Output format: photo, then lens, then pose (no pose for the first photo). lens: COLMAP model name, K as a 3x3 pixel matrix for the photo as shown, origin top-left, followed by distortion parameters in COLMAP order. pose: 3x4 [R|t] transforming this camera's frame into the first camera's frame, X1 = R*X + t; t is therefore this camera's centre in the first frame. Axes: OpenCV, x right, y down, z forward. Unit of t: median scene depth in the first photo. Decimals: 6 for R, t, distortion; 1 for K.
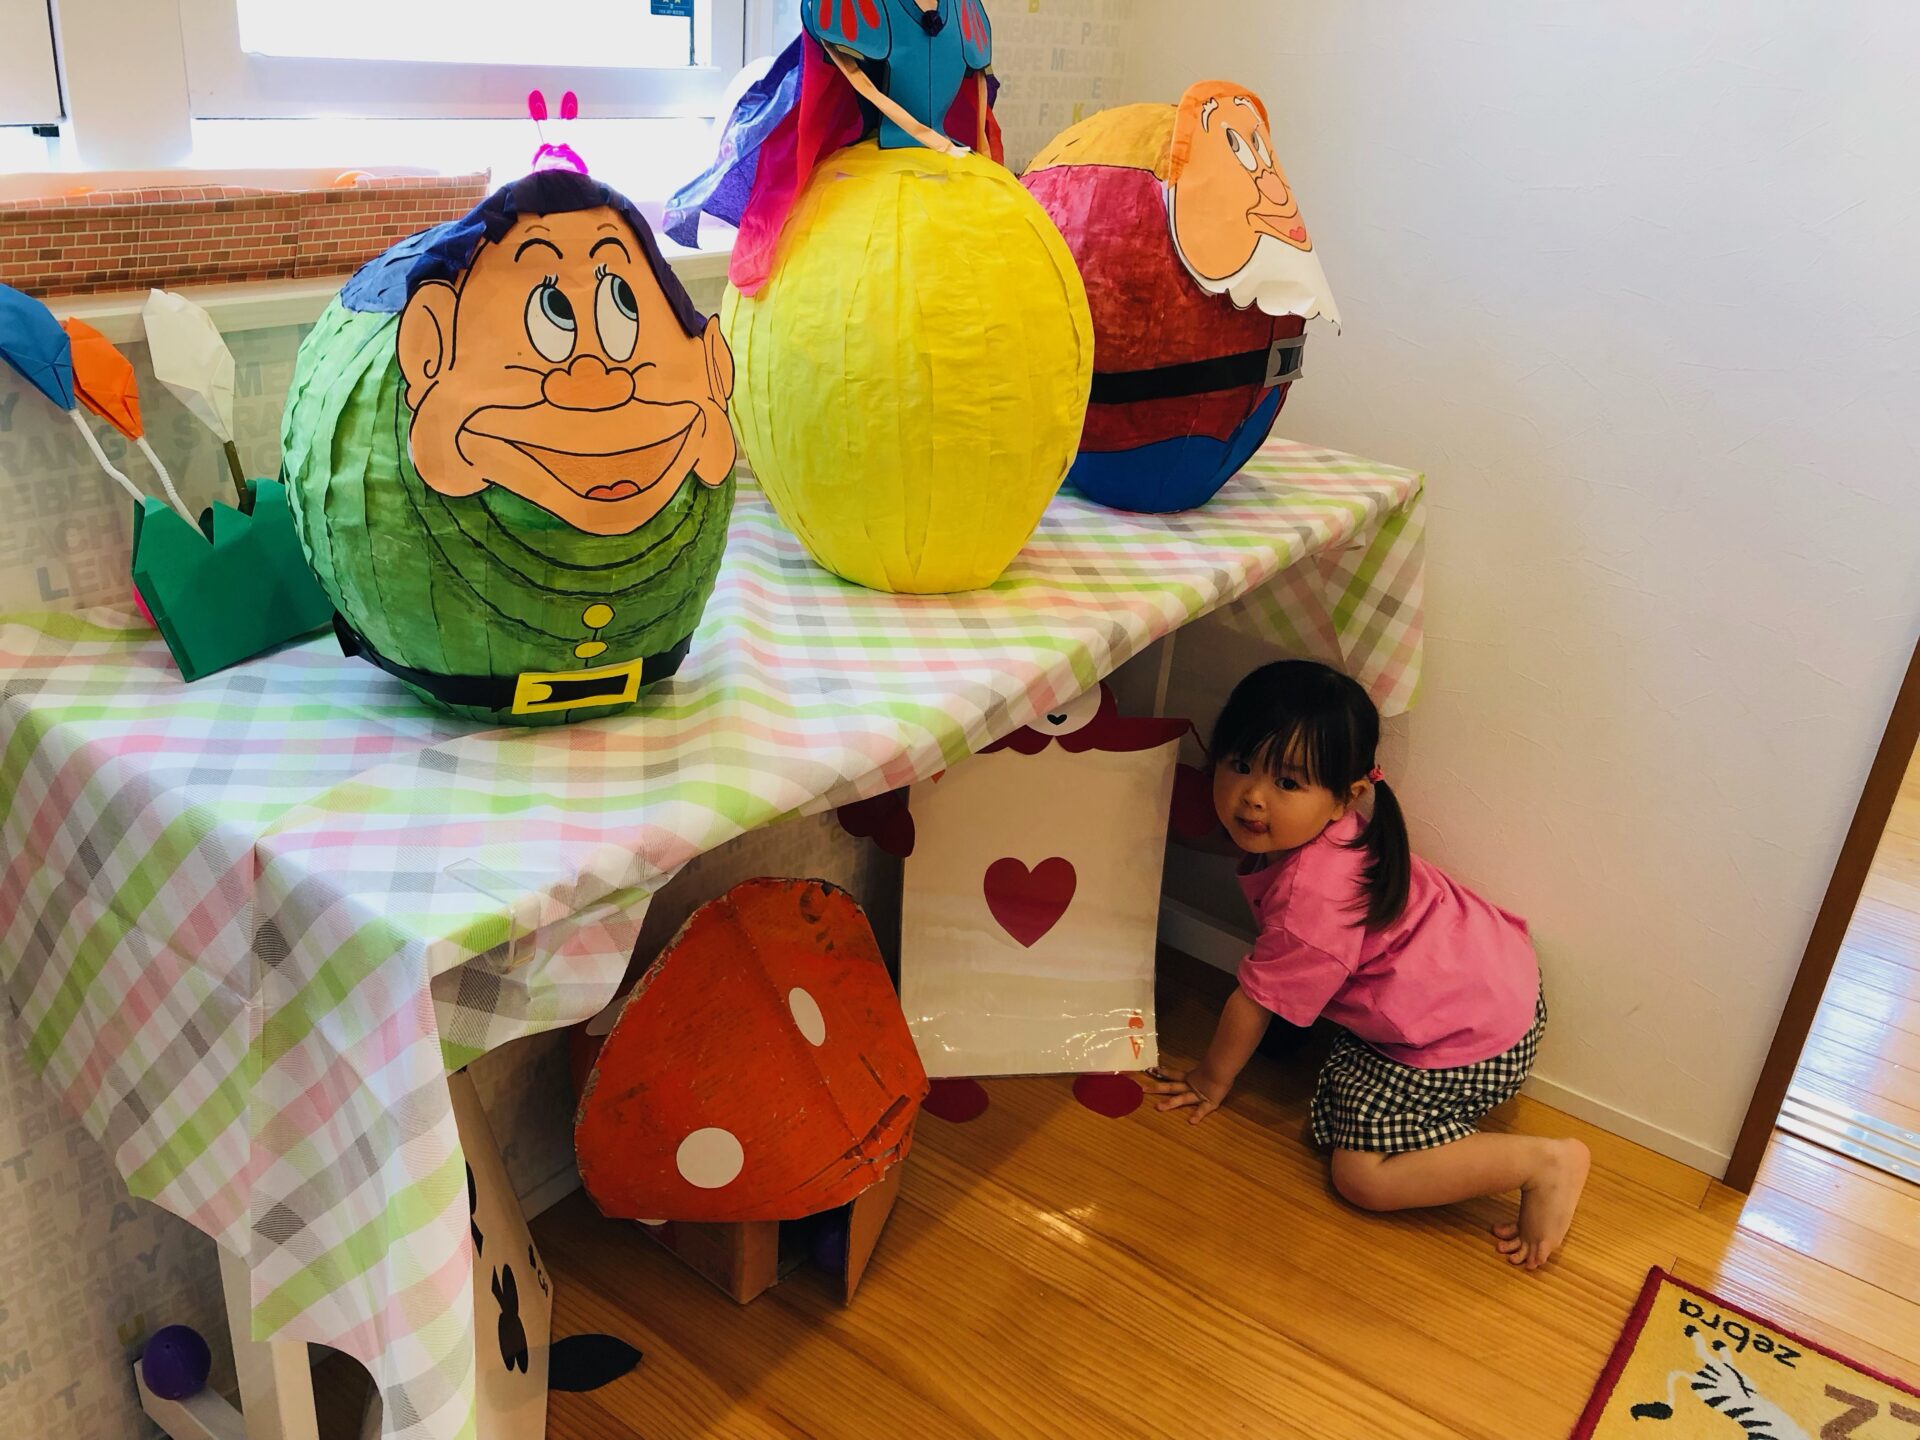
lens RADIAL K [[1537.8, 0, 970.4], [0, 1537.8, 725.4], [0, 0, 1]] dist [0.066882, -0.074555]
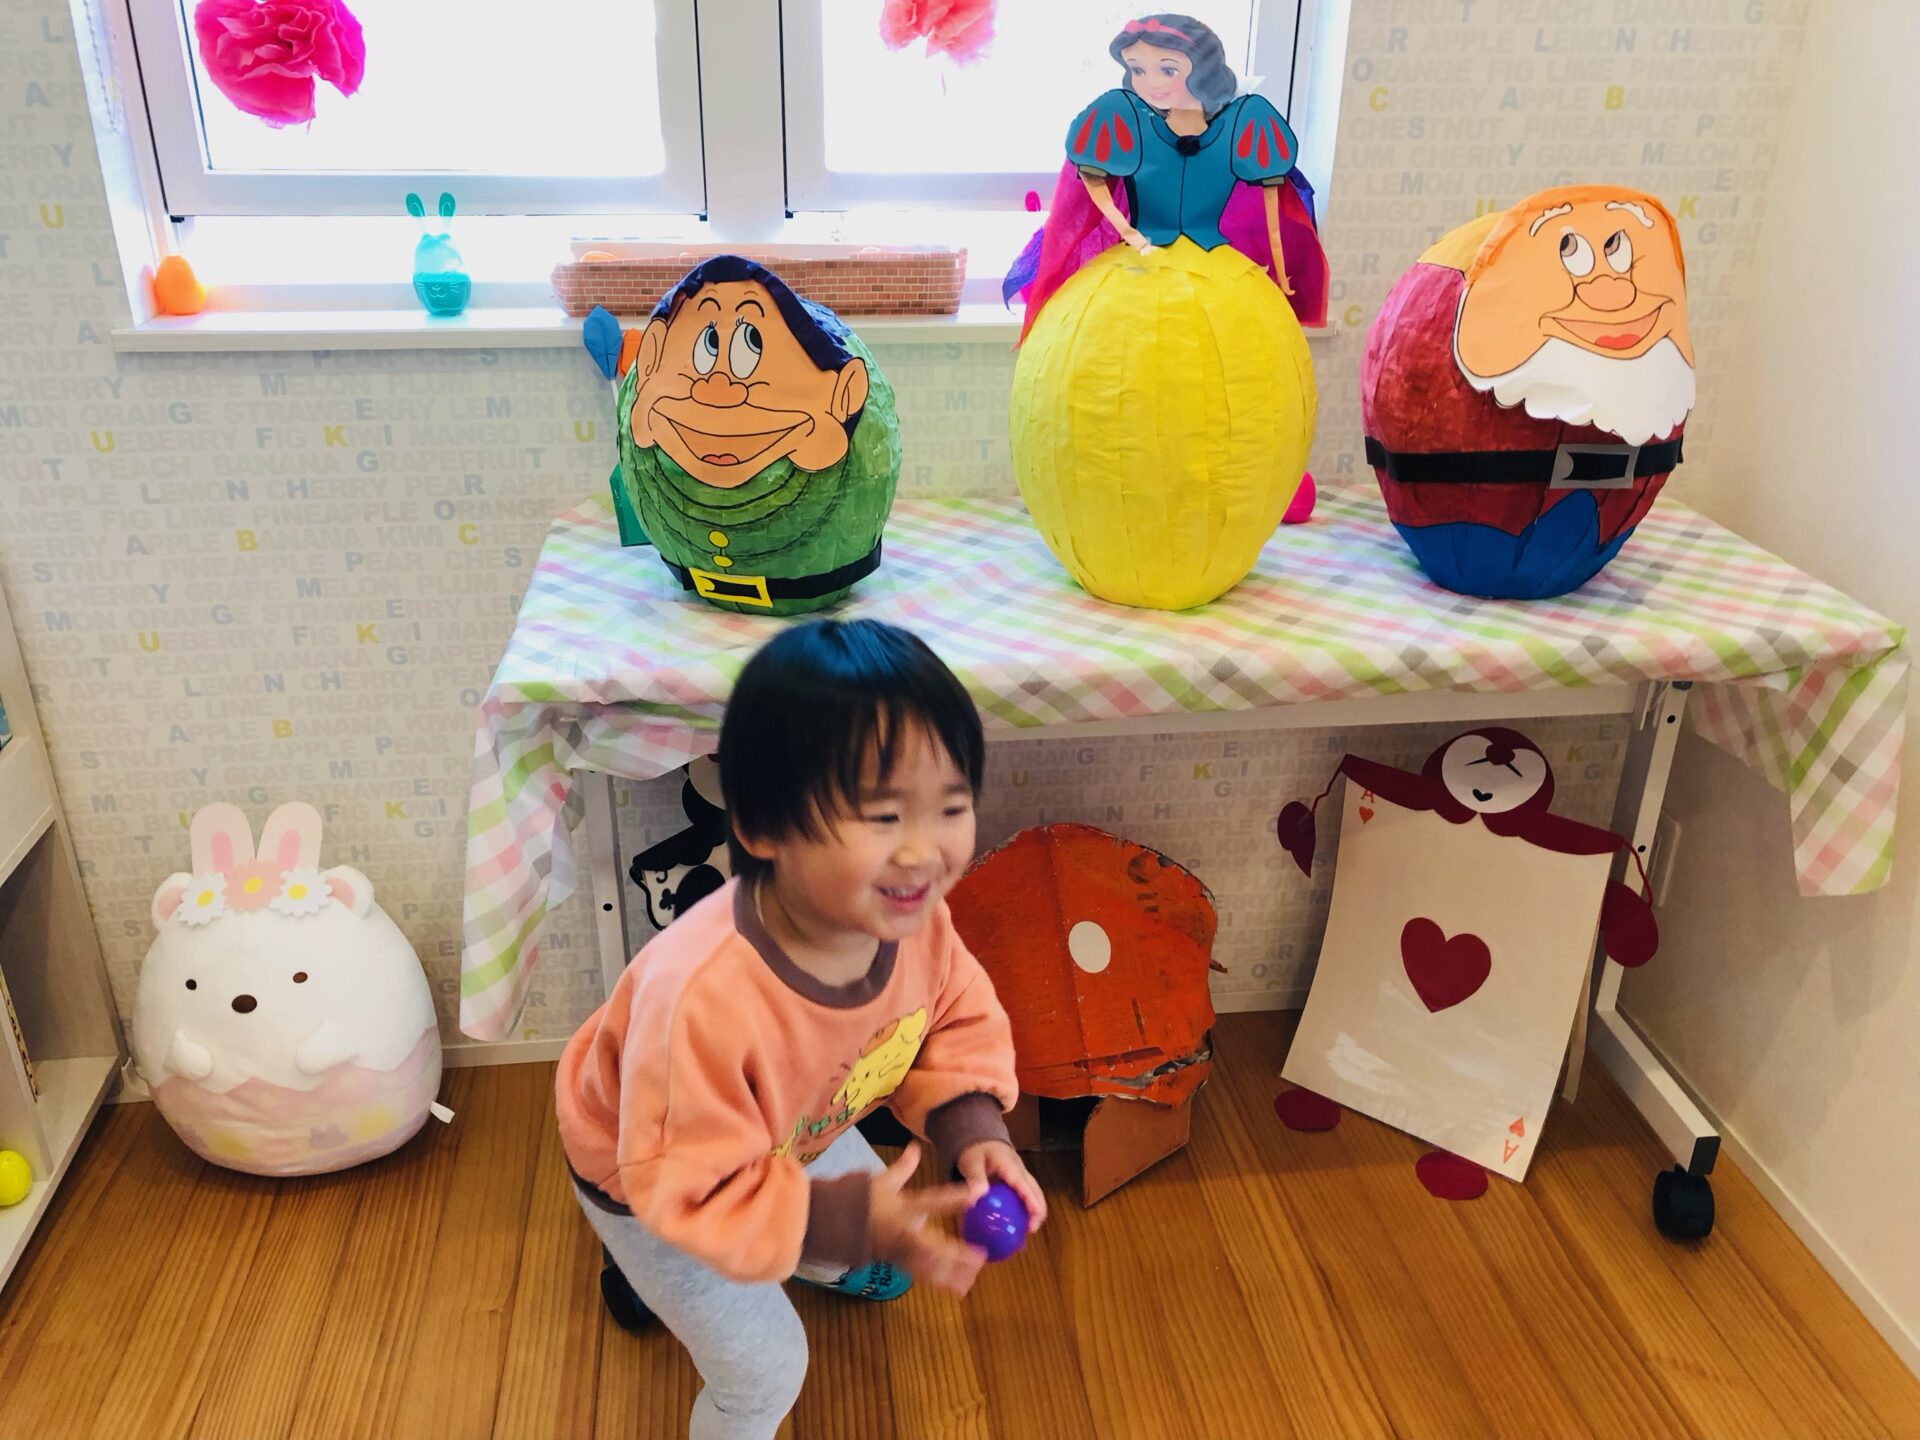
lens RADIAL K [[1555.4, 0, 957.6], [0, 1555.4, 761.1], [0, 0, 1]] dist [0.062006, -0.086549]
pose [[0.712277, 0.260247, -0.651869, 0.692255], [-0.264505, 0.959777, 0.094157, -0.046200], [0.650153, 0.105357, 0.752463, -0.002973]]
